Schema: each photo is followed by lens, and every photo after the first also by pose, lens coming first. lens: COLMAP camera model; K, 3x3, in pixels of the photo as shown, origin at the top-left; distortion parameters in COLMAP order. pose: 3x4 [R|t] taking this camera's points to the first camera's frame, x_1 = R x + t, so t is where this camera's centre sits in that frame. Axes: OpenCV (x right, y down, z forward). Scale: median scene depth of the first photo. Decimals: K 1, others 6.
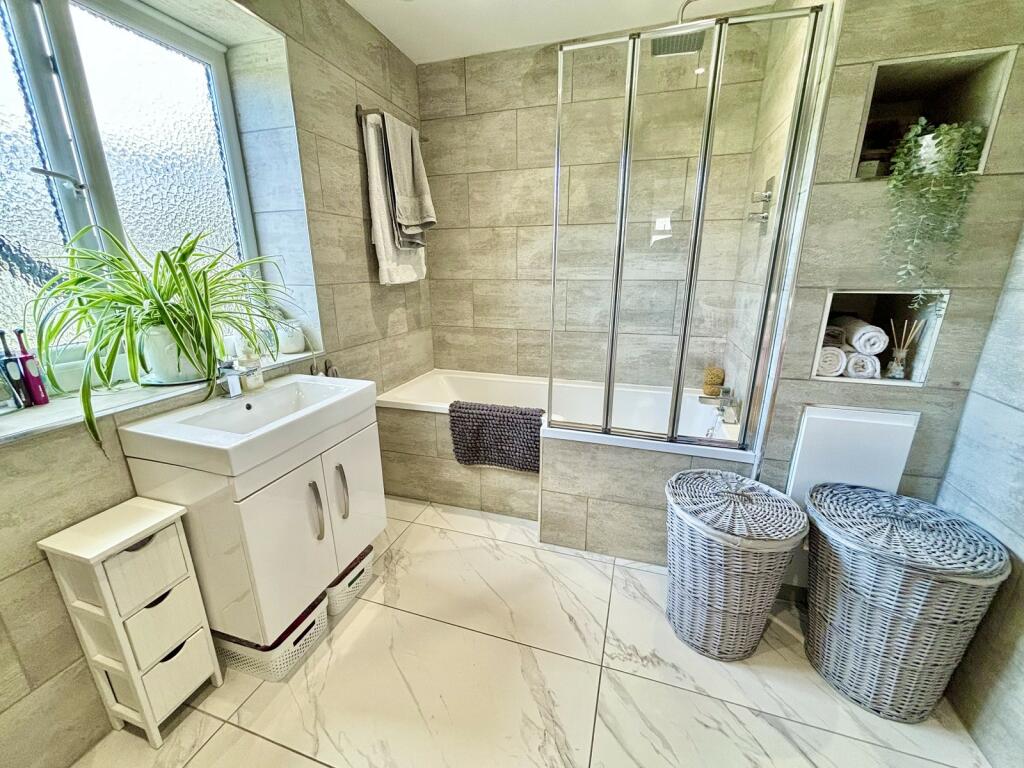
lens RADIAL K [[410.3, 0, 509.7], [0, 410.3, 382.1], [0, 0, 1]] dist [-0.000571, 0.000175]
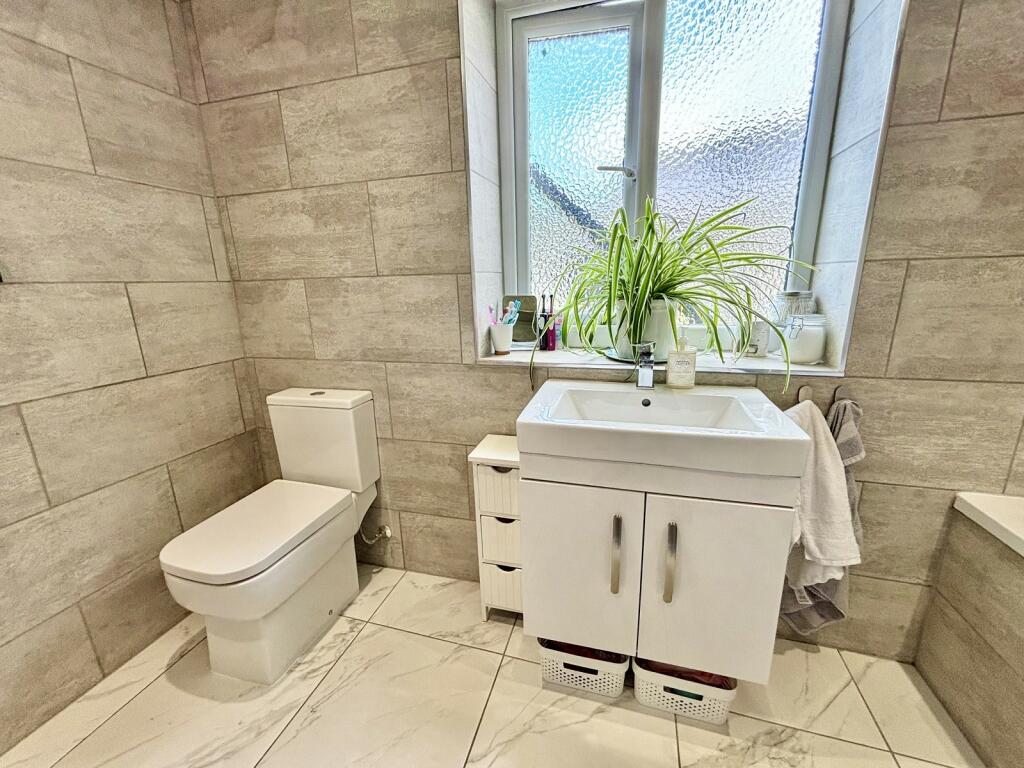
lens RADIAL K [[396.2, 0, 512.0], [0, 396.2, 384.0], [0, 0, 1]] dist [-0.000265, -0.000059]
pose [[0.037381, 0.251721, -0.967078, 0.137941], [-0.250507, 0.939213, 0.234785, -0.098255], [0.967393, 0.233484, 0.098167, 0.634677]]
